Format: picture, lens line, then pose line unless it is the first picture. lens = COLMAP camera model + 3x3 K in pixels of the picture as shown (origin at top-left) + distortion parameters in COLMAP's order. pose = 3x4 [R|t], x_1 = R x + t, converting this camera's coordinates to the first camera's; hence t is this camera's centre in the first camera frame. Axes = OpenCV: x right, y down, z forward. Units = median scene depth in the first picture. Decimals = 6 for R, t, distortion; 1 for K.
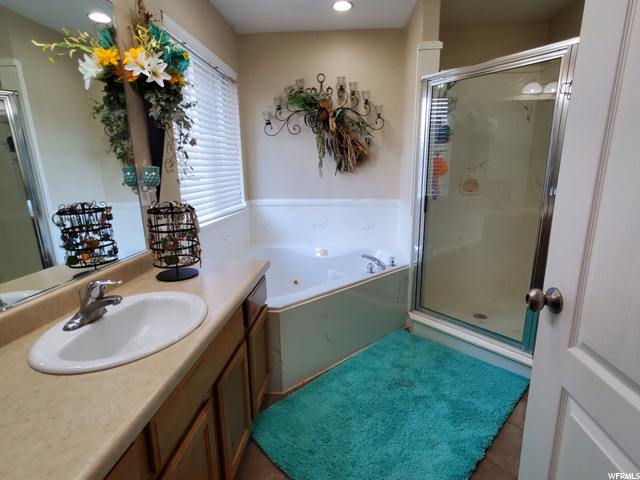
lens RADIAL K [[329.7, 0, 320.0], [0, 329.7, 240.0], [0, 0, 1]] dist [-0.000974, 0.000087]
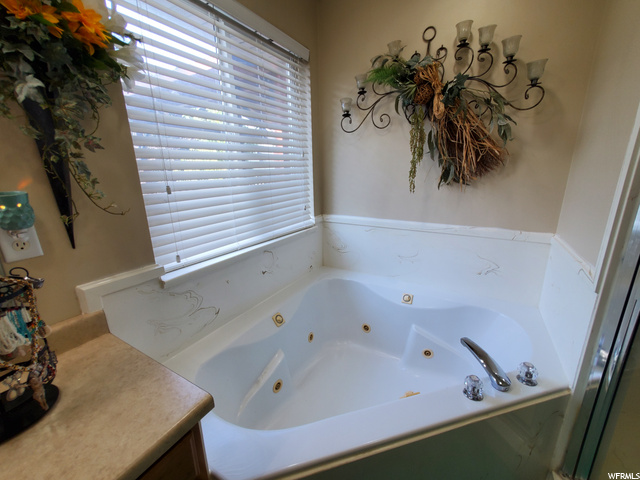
lens RADIAL K [[268.0, 0, 320.0], [0, 268.0, 240.0], [0, 0, 1]] dist [0.000199, 0.000157]
pose [[0.903096, 0.108903, -0.415400, 0.070398], [-0.087105, 0.993656, 0.071130, -0.116791], [0.420512, -0.028054, 0.906853, 0.433904]]
